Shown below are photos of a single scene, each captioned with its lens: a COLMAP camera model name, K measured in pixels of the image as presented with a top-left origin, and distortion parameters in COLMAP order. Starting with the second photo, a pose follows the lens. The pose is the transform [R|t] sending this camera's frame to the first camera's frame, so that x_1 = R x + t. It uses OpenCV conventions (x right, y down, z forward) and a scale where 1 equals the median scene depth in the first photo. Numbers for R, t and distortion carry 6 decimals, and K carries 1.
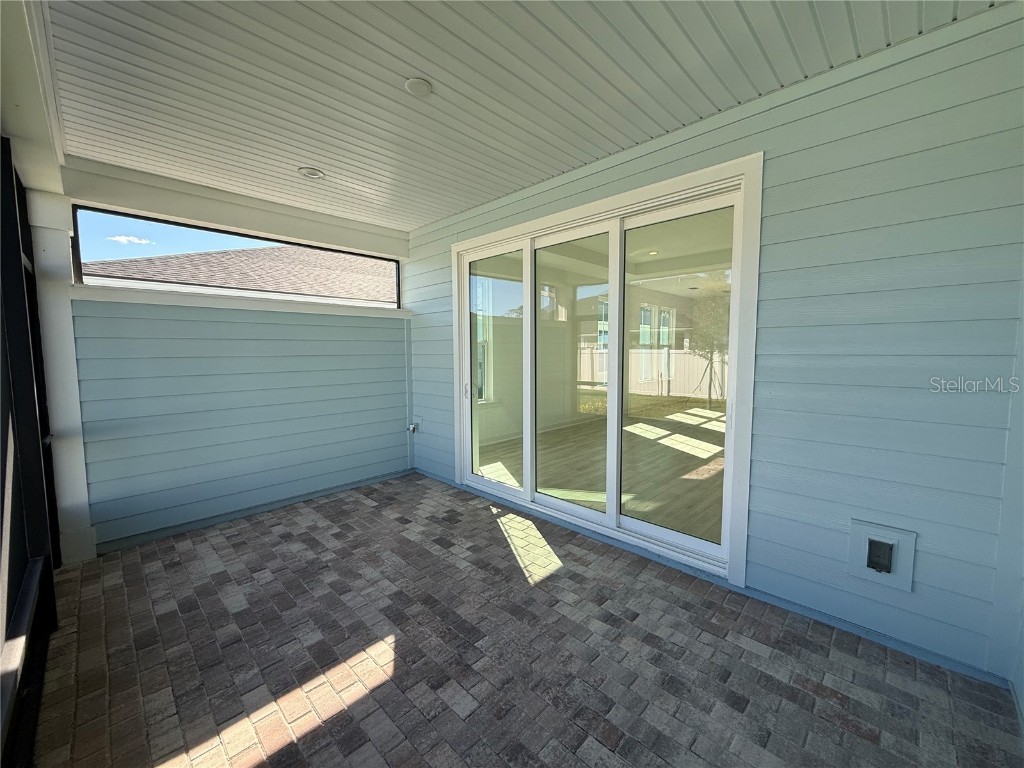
lens RADIAL K [[407.8, 0, 507.8], [0, 407.8, 383.6], [0, 0, 1]] dist [0.000658, 0.000072]
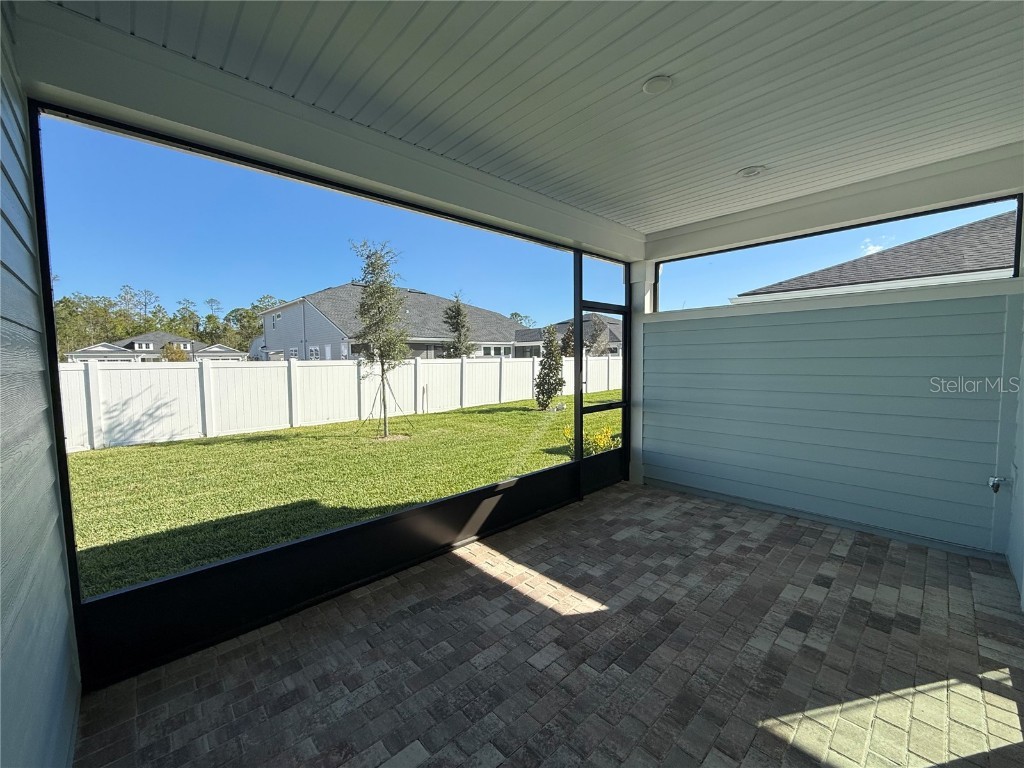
lens RADIAL K [[407.8, 0, 508.2], [0, 407.8, 382.6], [0, 0, 1]] dist [0.000658, 0.000072]
pose [[-0.041076, 0.065670, -0.996996, 0.553905], [-0.066696, 0.995432, 0.068315, -0.040879], [0.996928, 0.069301, -0.036509, 0.494635]]
